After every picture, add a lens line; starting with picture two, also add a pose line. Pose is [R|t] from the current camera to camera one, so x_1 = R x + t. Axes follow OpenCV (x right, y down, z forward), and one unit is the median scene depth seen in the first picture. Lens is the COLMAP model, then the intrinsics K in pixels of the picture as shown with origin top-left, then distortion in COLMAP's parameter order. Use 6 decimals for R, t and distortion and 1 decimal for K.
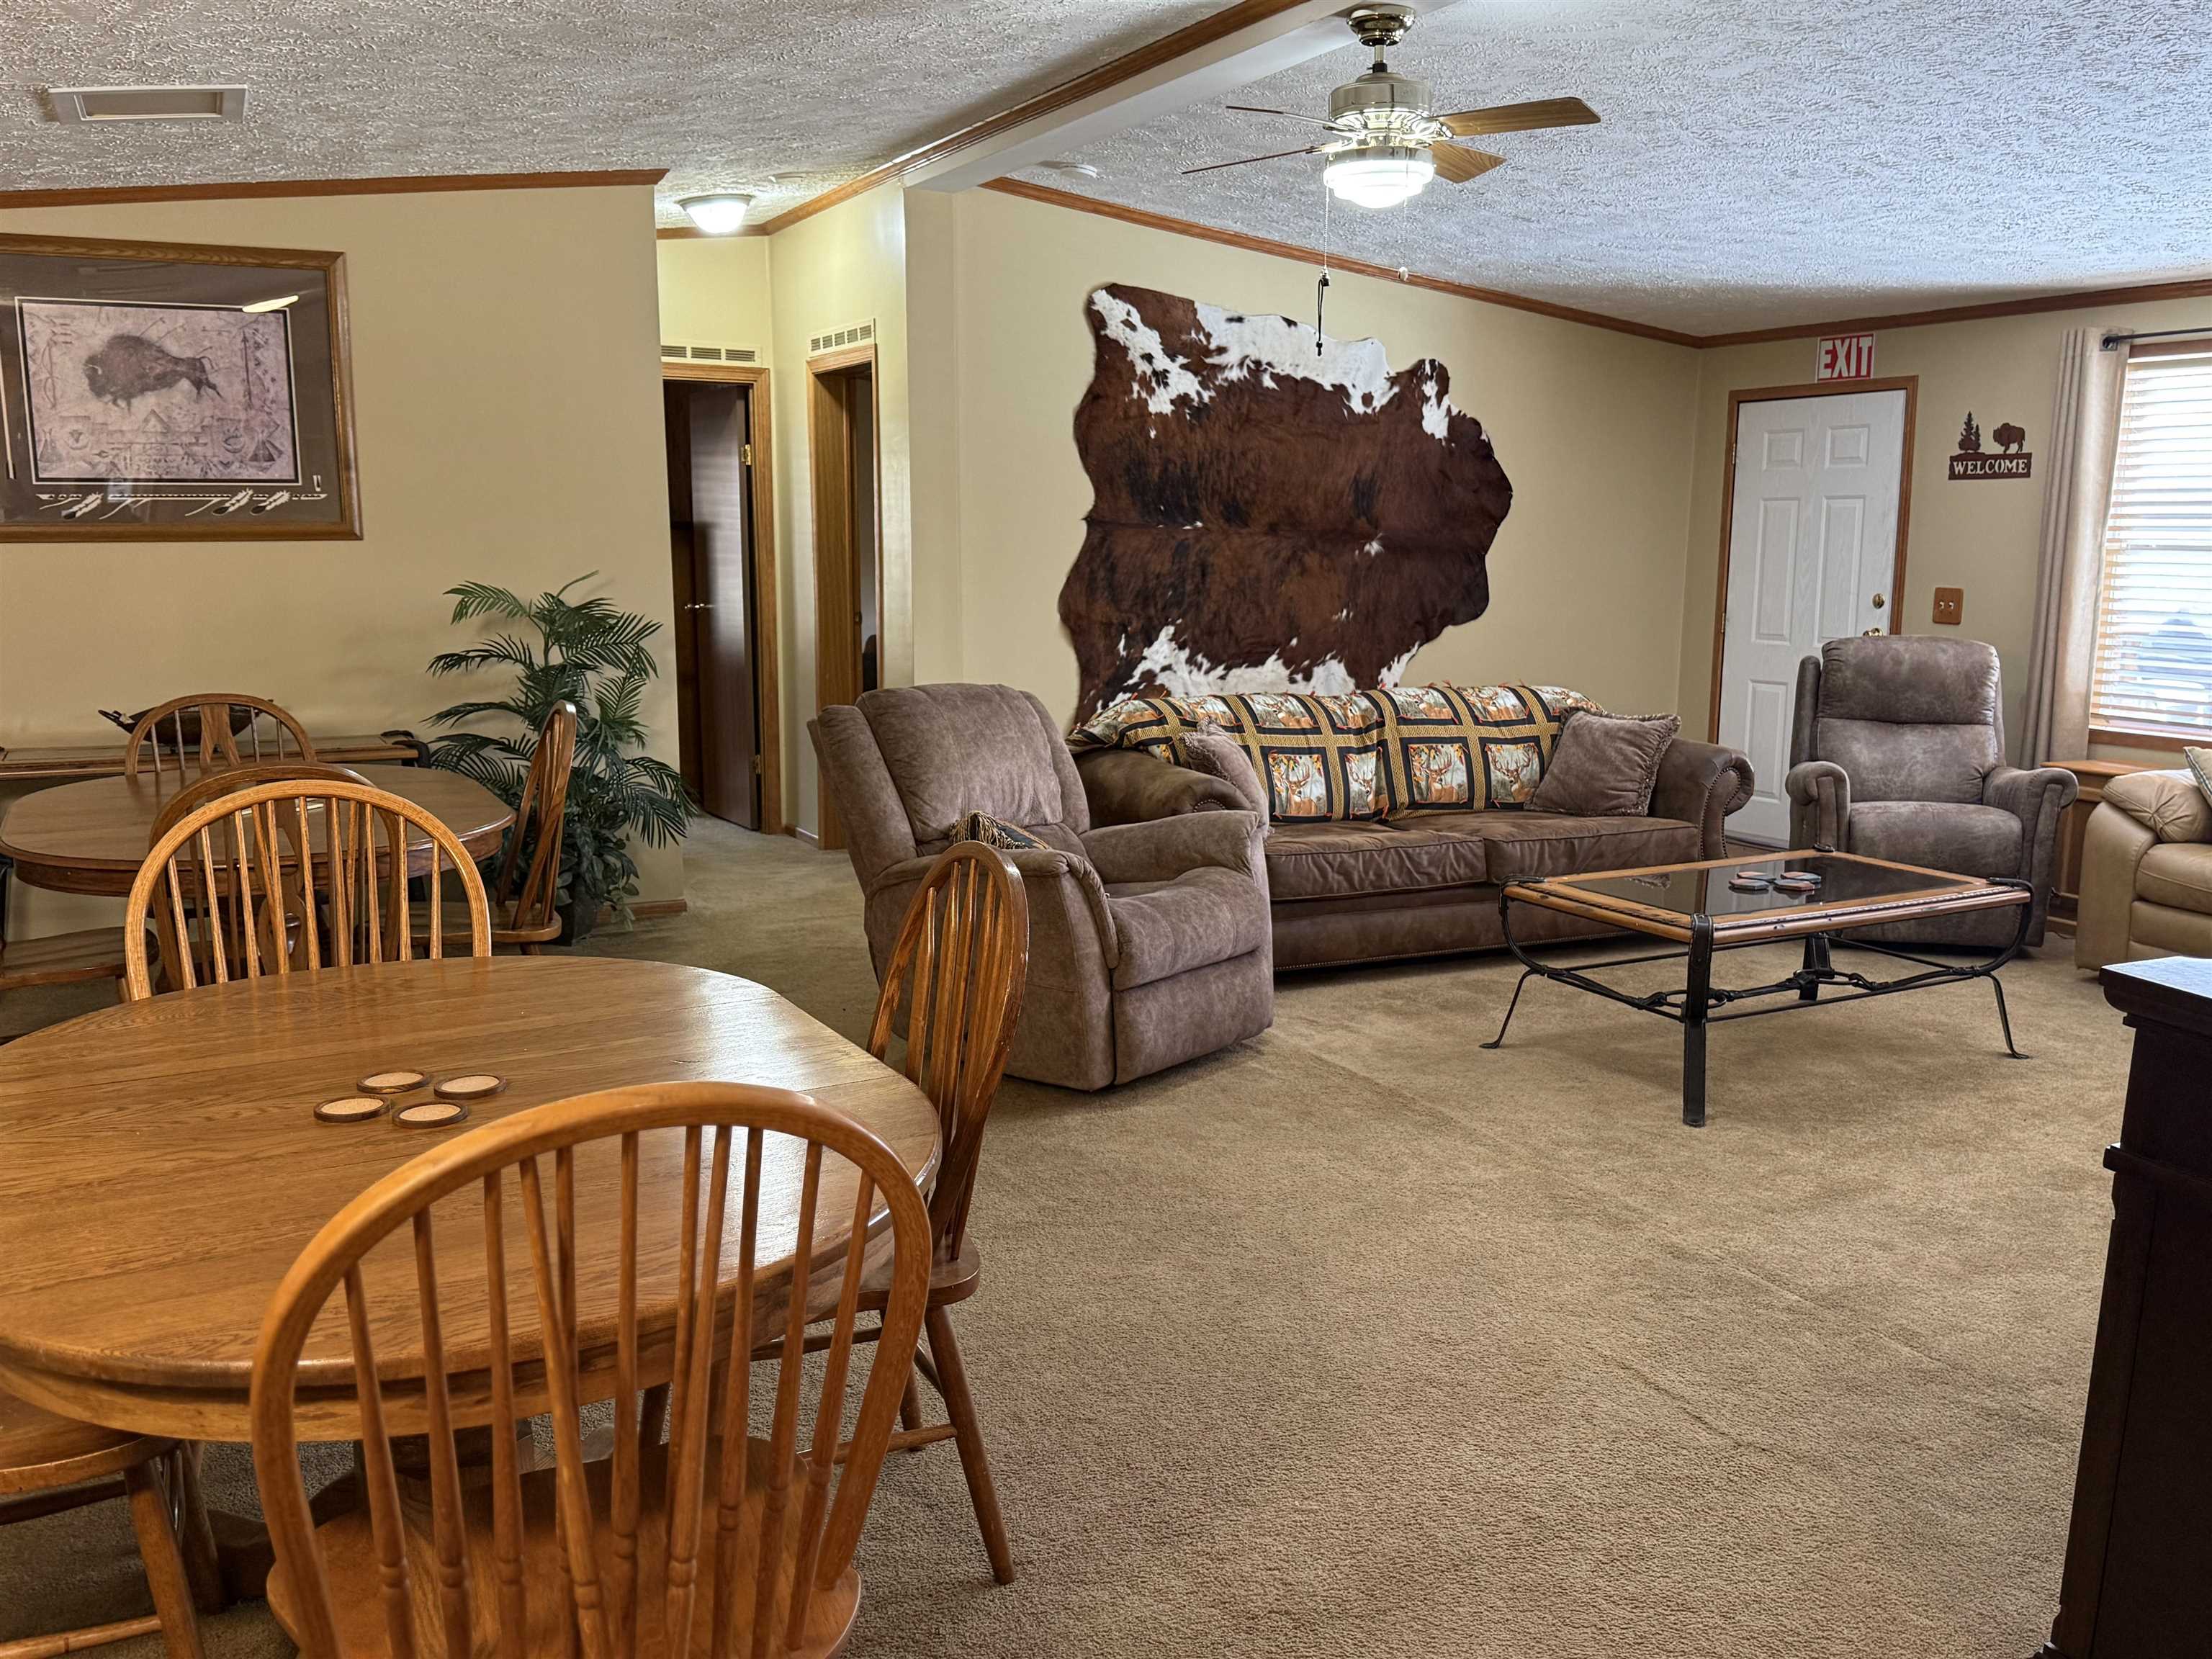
lens RADIAL K [[1887.6, 0, 1154.4], [0, 1887.6, 861.6], [0, 0, 1]] dist [0.070371, -0.113497]
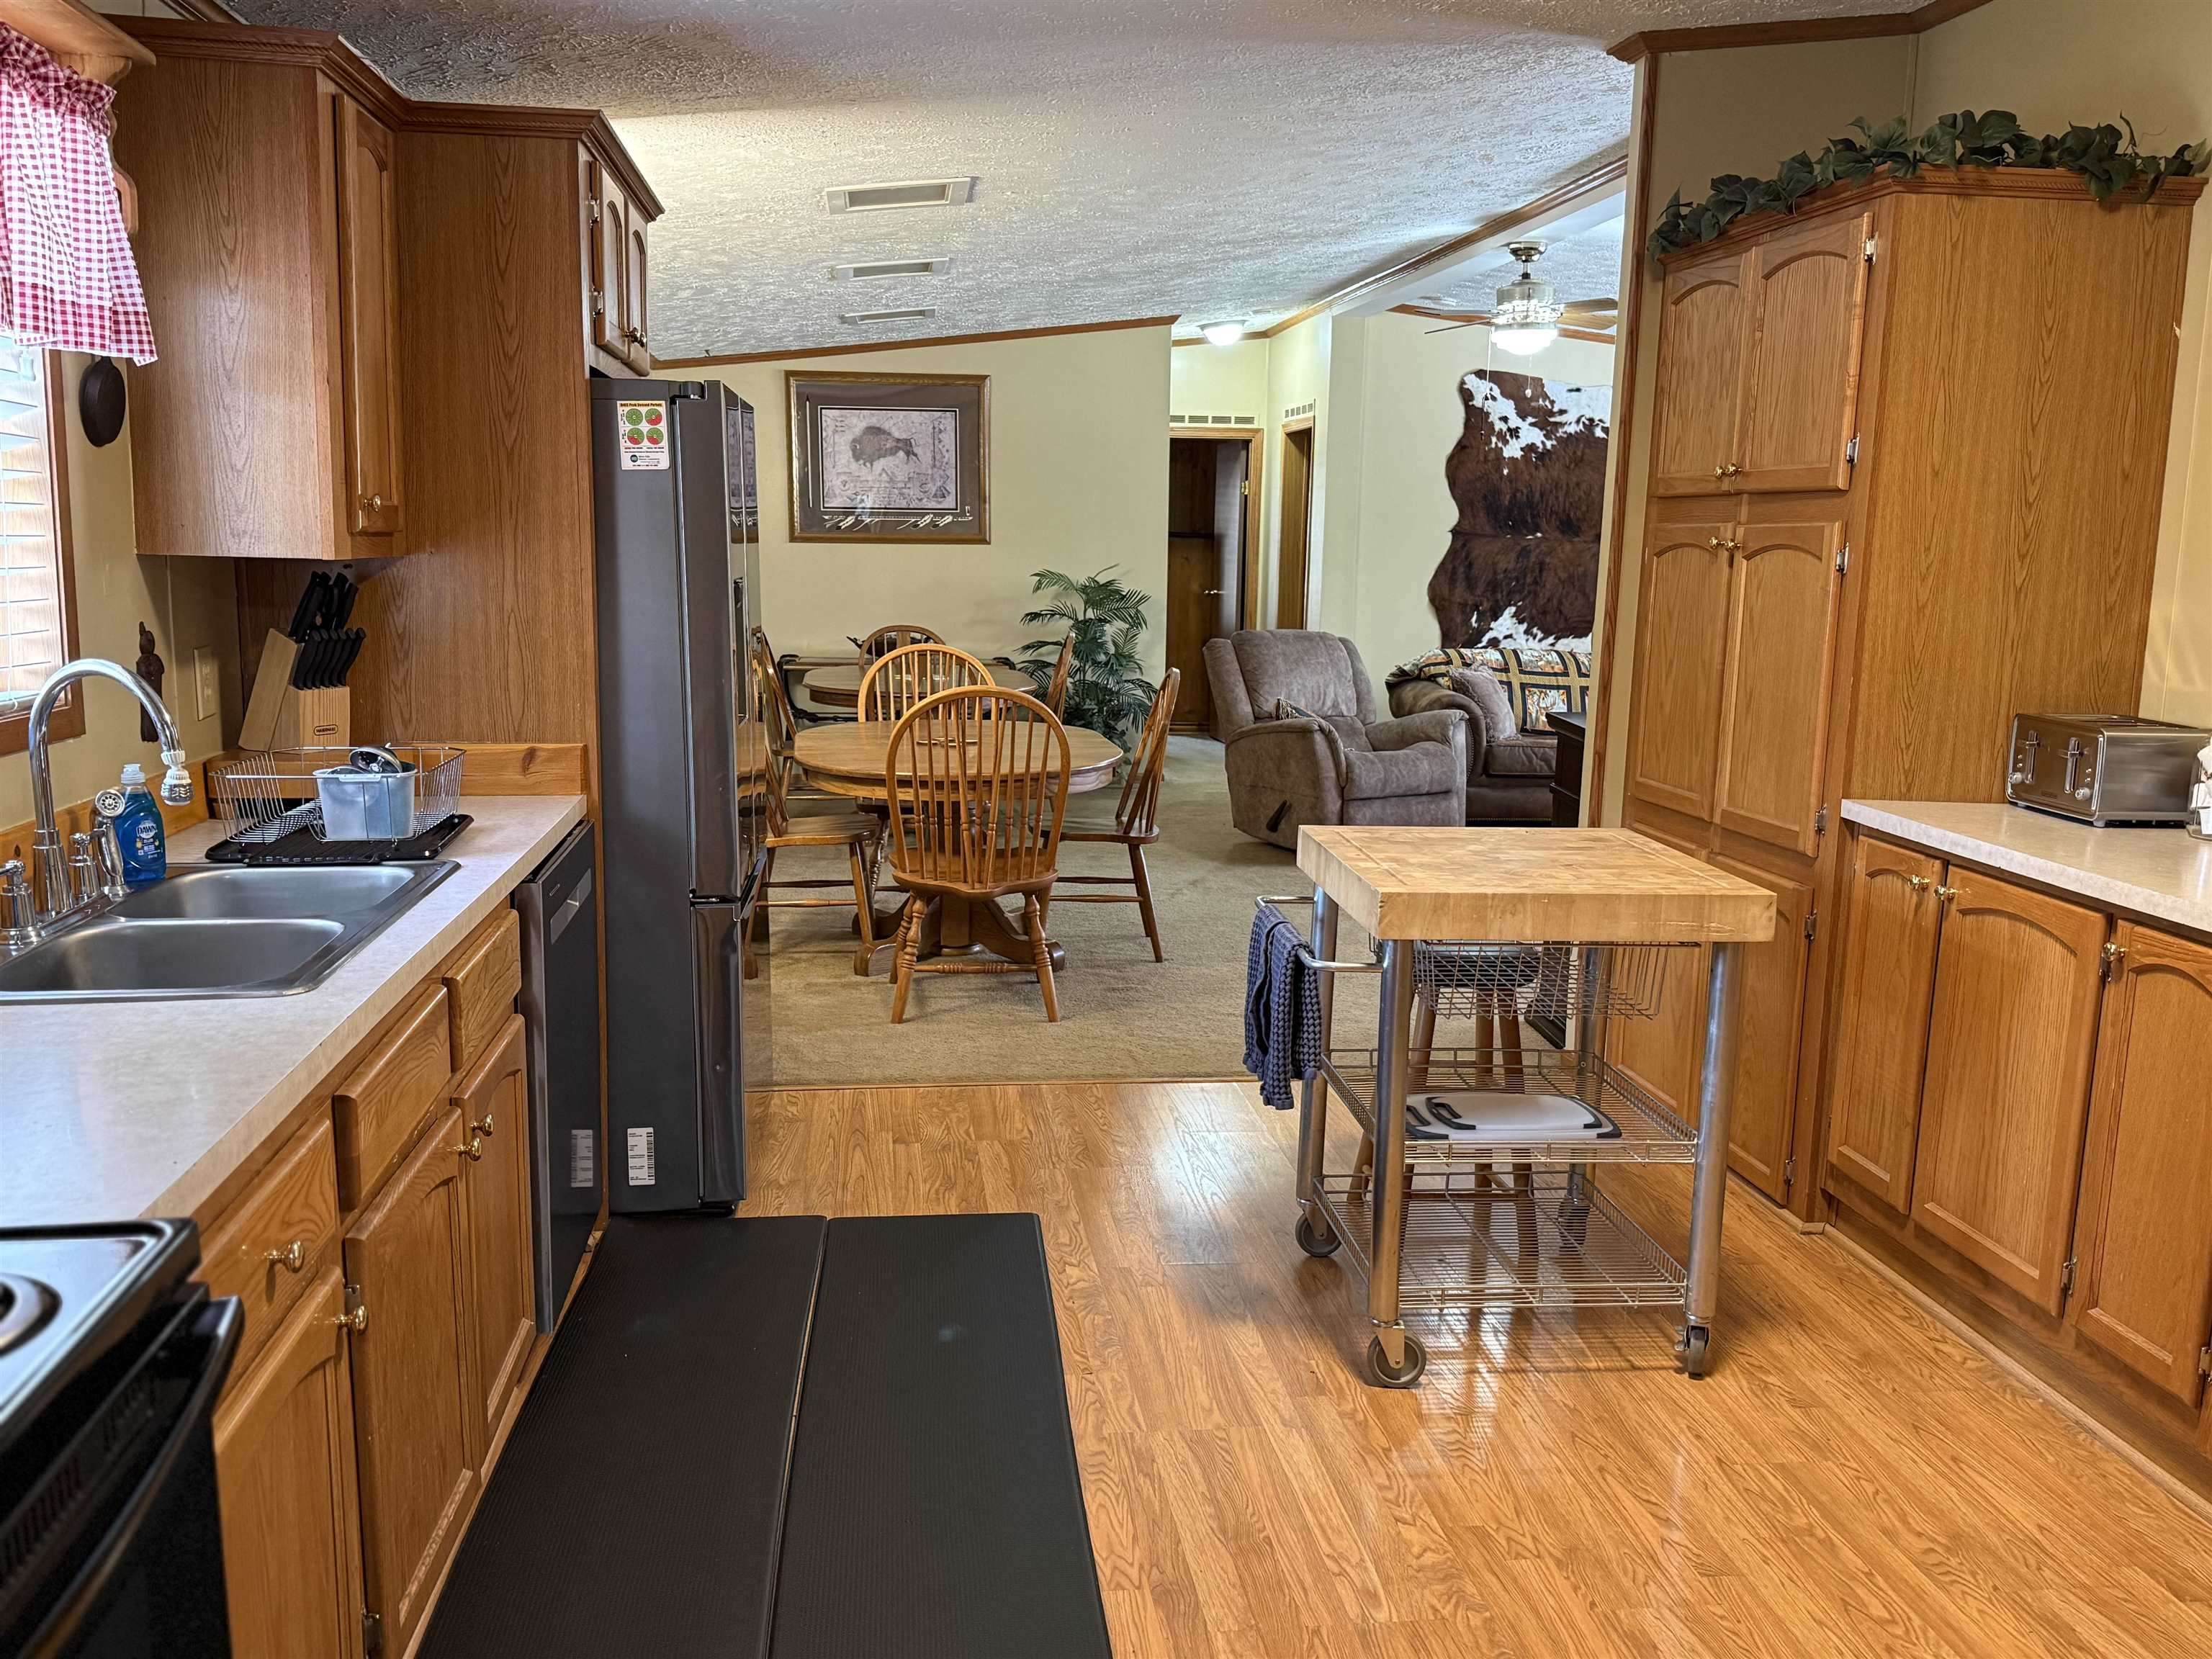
lens RADIAL K [[1887.6, 0, 1115.9], [0, 1887.6, 840.7], [0, 0, 1]] dist [0.070371, -0.113497]
pose [[0.937168, 0.061275, -0.343455, 0.269601], [-0.066112, 0.997809, -0.002379, 0.086560], [0.342557, 0.024936, 0.939166, -0.508183]]
